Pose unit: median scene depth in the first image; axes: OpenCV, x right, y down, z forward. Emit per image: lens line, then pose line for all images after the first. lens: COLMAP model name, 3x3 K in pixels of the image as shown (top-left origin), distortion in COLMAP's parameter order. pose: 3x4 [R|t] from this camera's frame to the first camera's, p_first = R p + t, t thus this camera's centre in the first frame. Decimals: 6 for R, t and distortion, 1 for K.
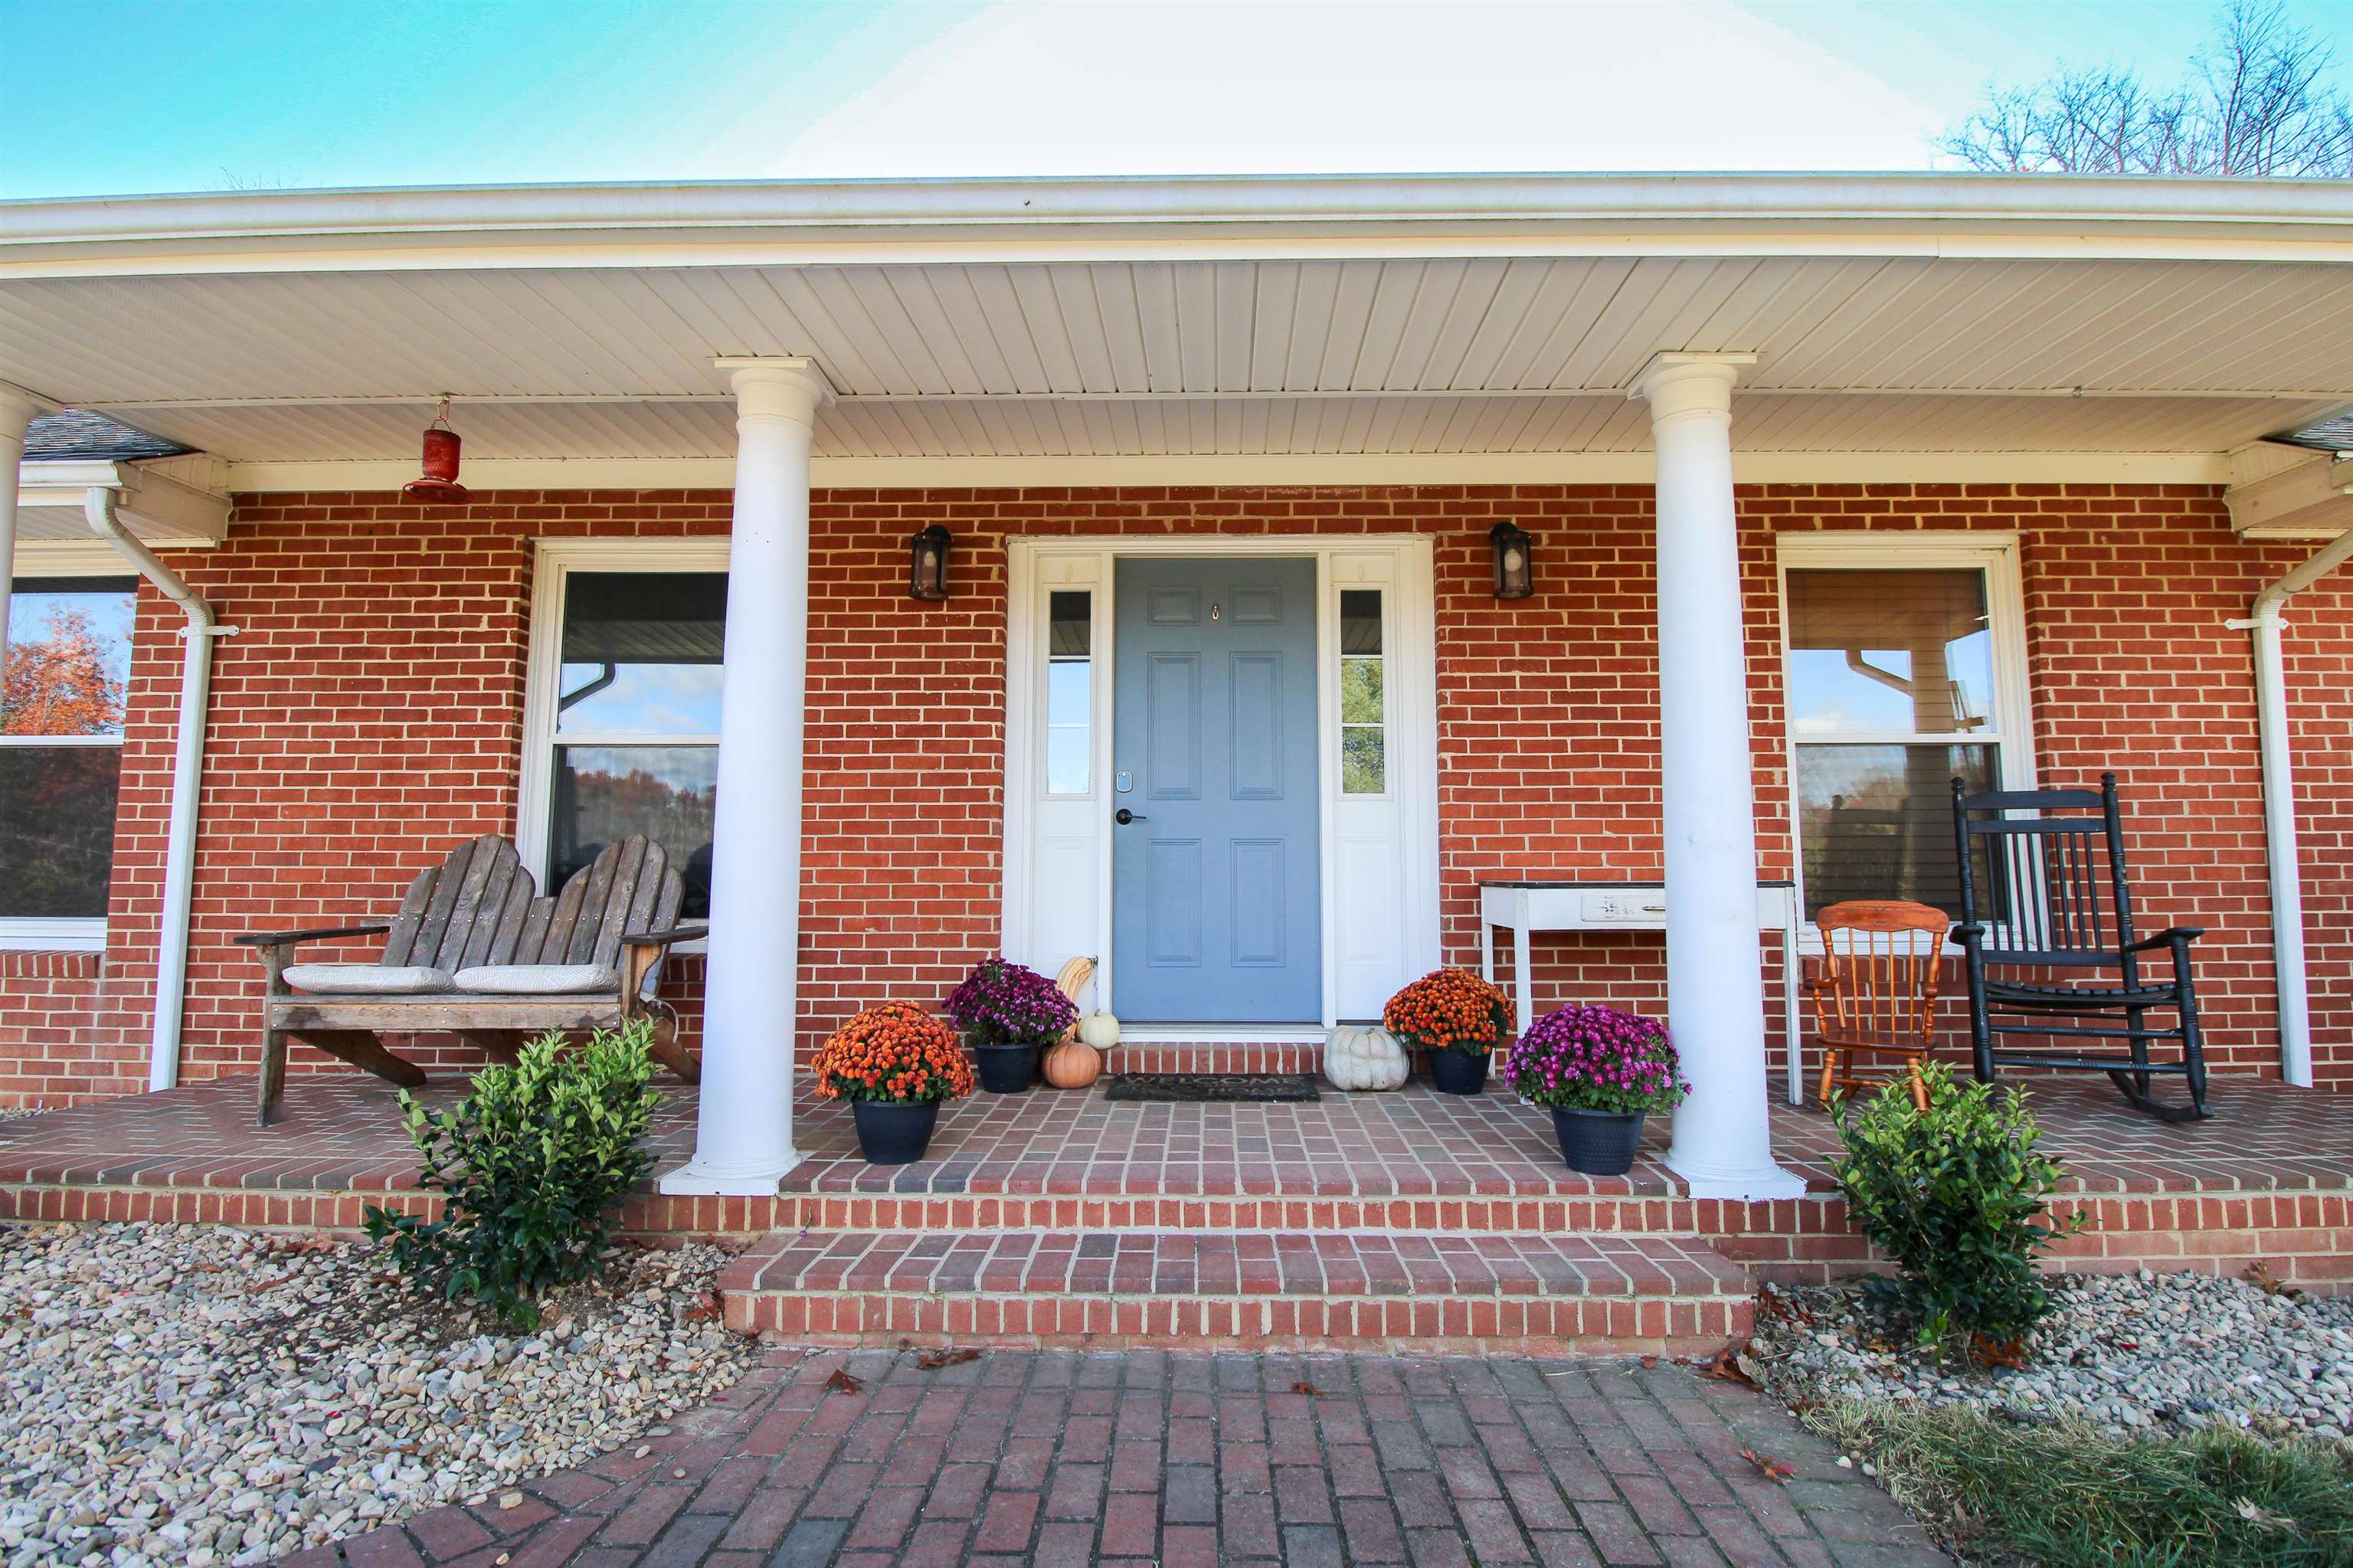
lens RADIAL K [[1148.1, 0, 1182.1], [0, 1148.1, 773.8], [0, 0, 1]] dist [-0.001910, -0.013732]
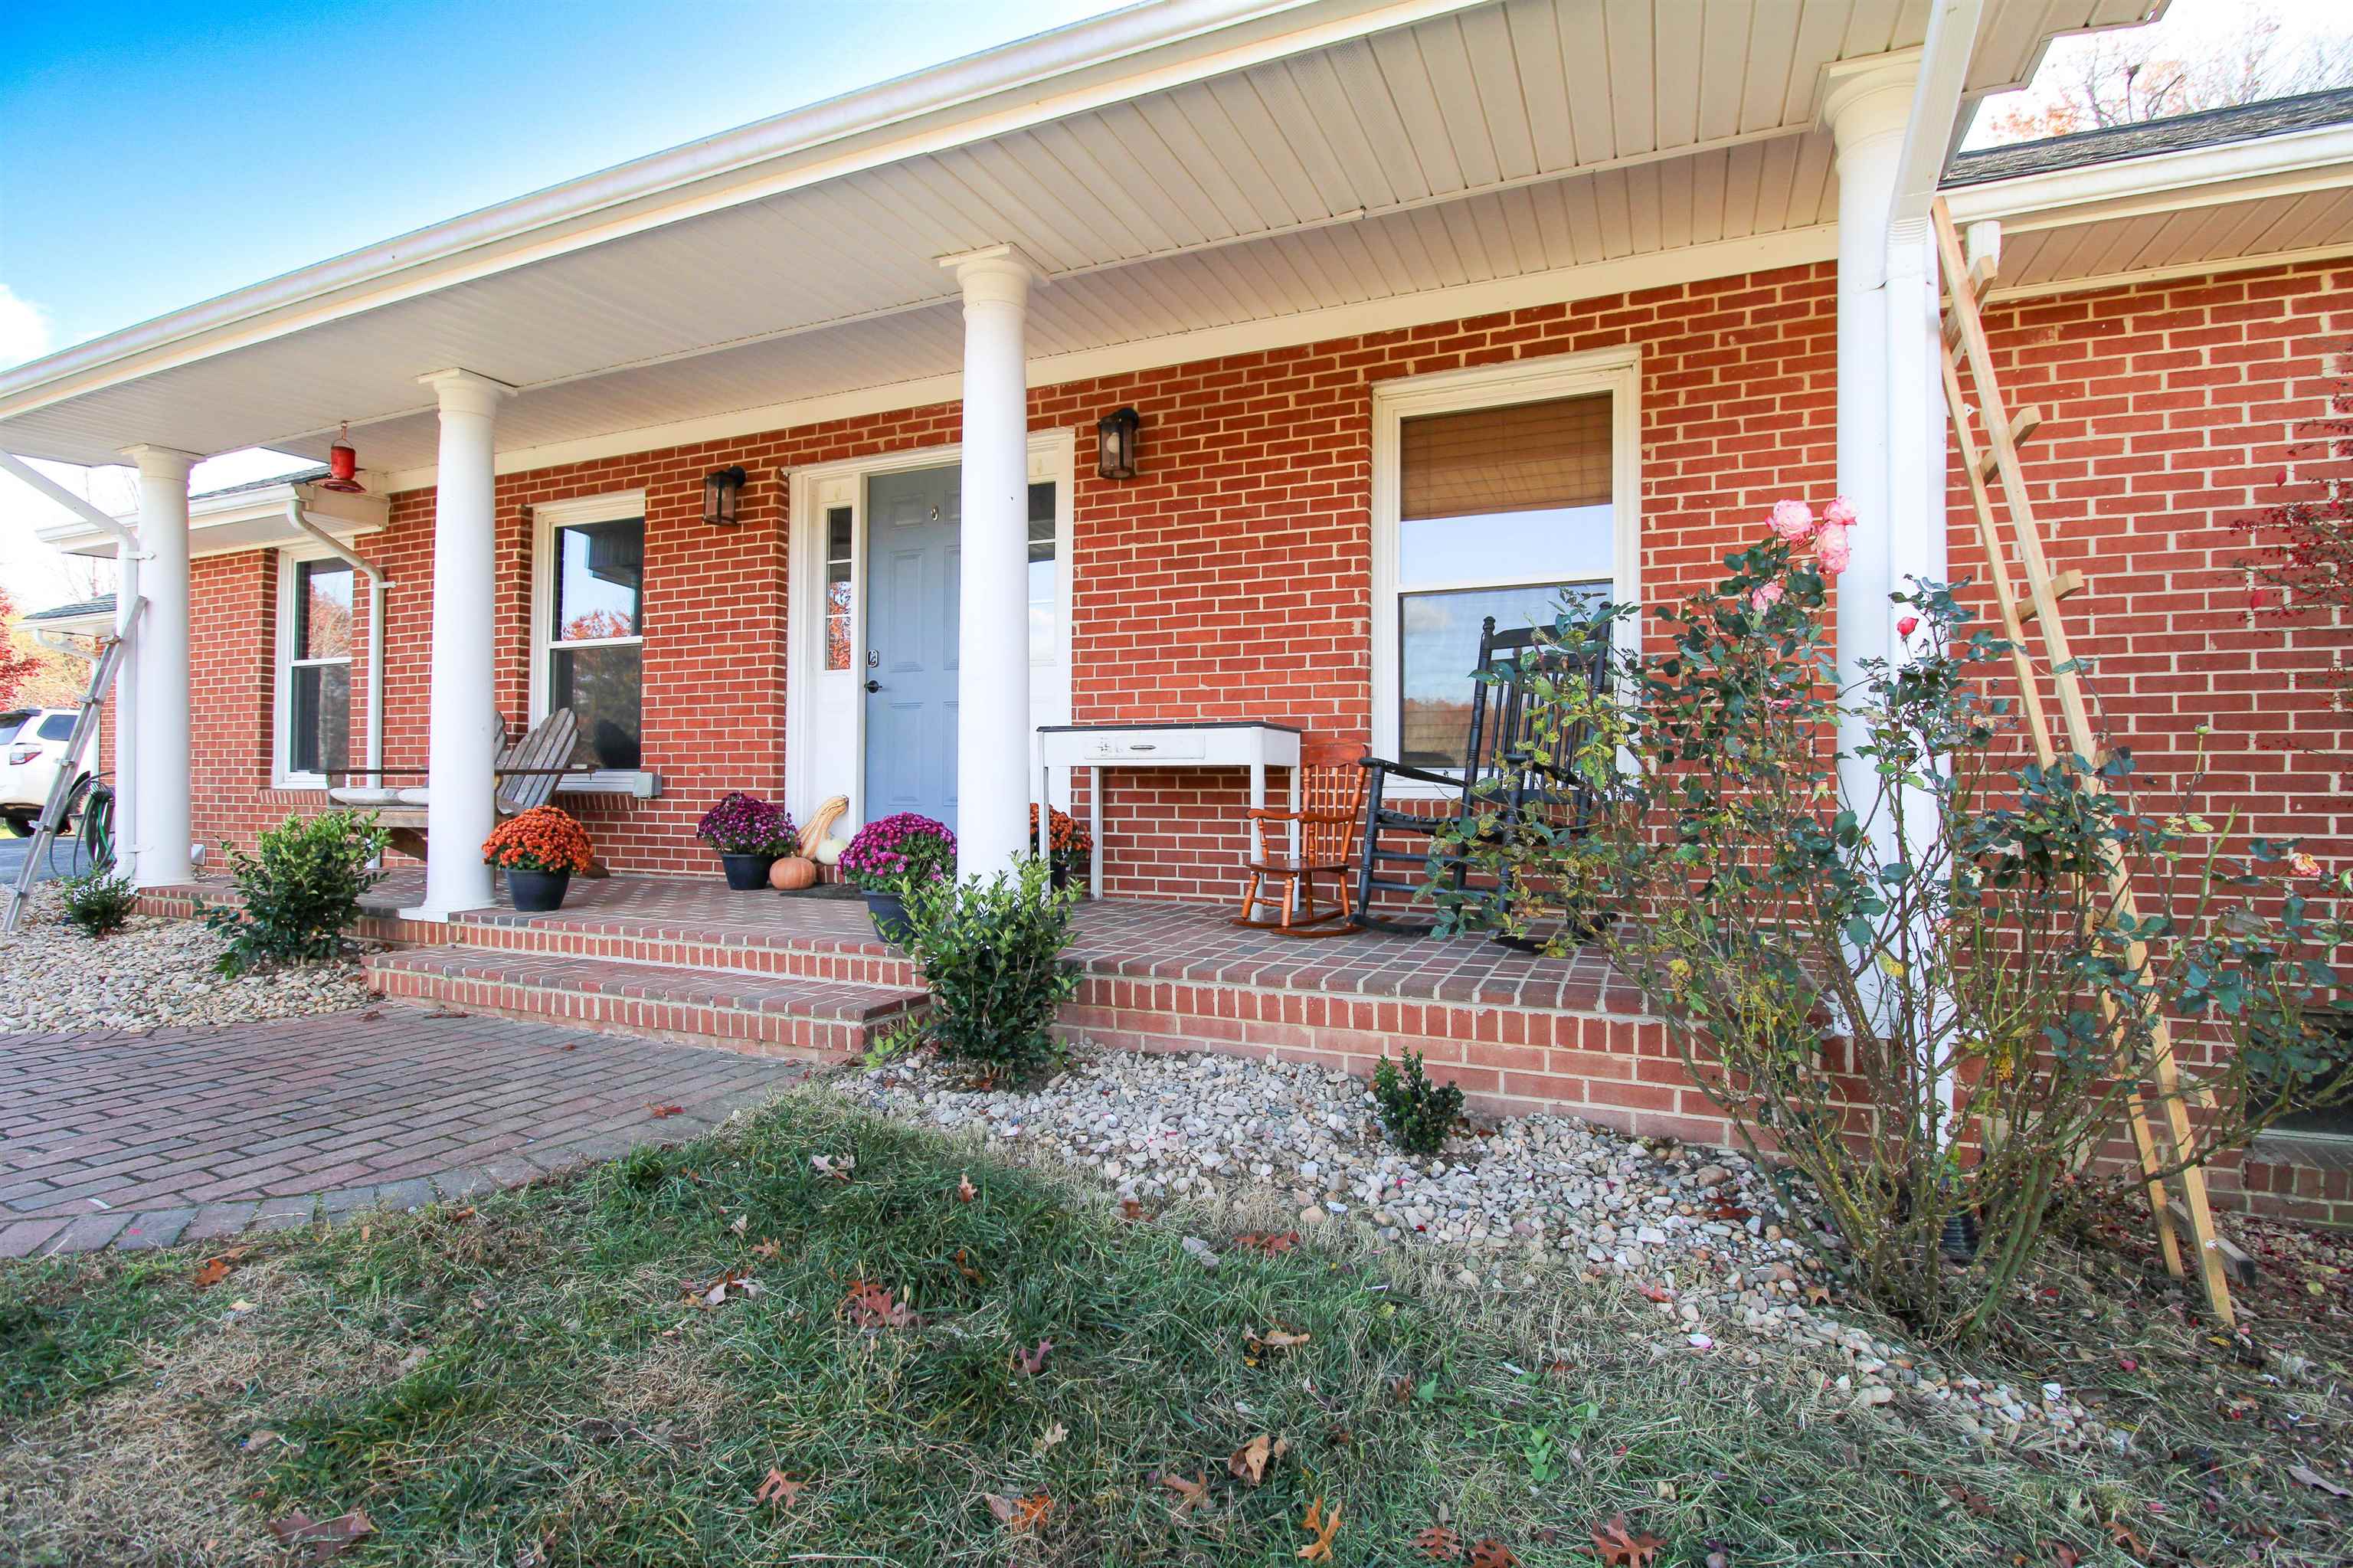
lens RADIAL K [[1098.1, 0, 1169.9], [0, 1098.1, 786.0], [0, 0, 1]] dist [-0.000063, -0.013735]
pose [[0.923485, 0.003632, -0.383617, 0.728144], [0.032754, 0.995557, 0.088275, 0.051504], [0.382234, -0.094086, 0.919263, 0.009929]]
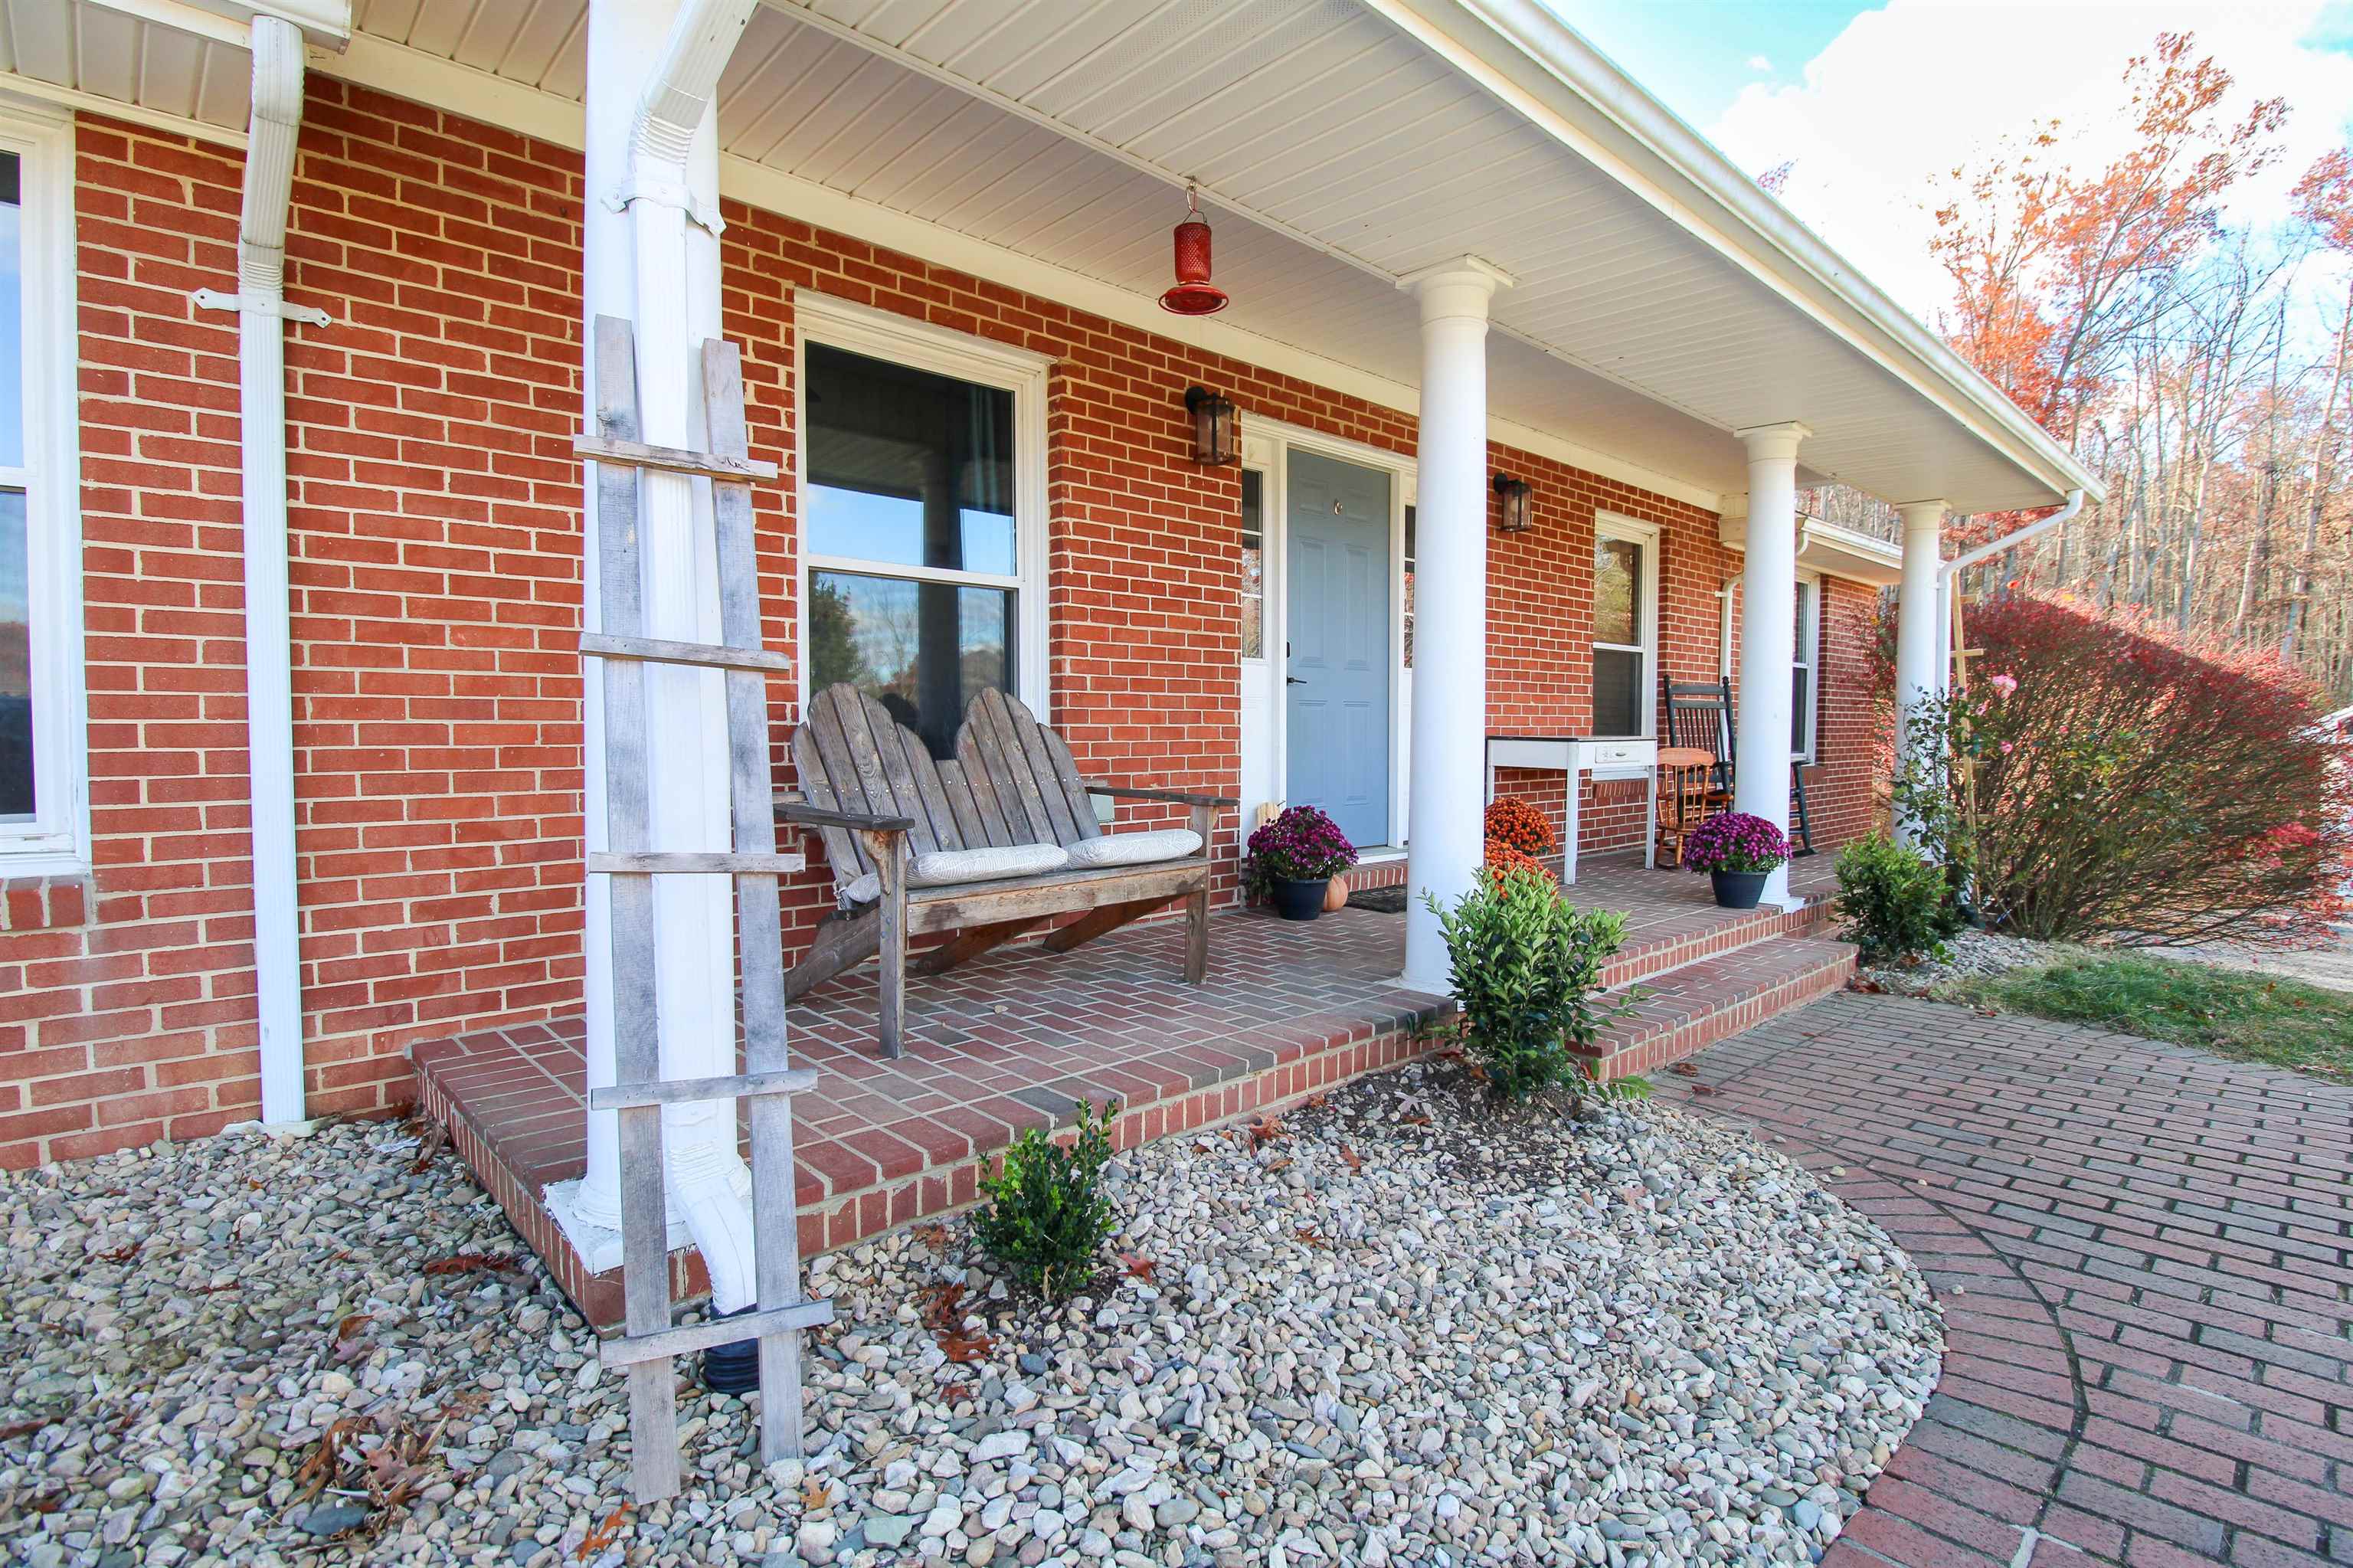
lens RADIAL K [[1148.1, 0, 1176.7], [0, 1148.1, 769.8], [0, 0, 1]] dist [-0.001910, -0.013732]
pose [[0.718435, -0.024370, 0.695167, -0.946748], [-0.074859, 0.990873, 0.112101, 0.005855], [-0.691554, -0.132577, 0.710053, 0.254941]]
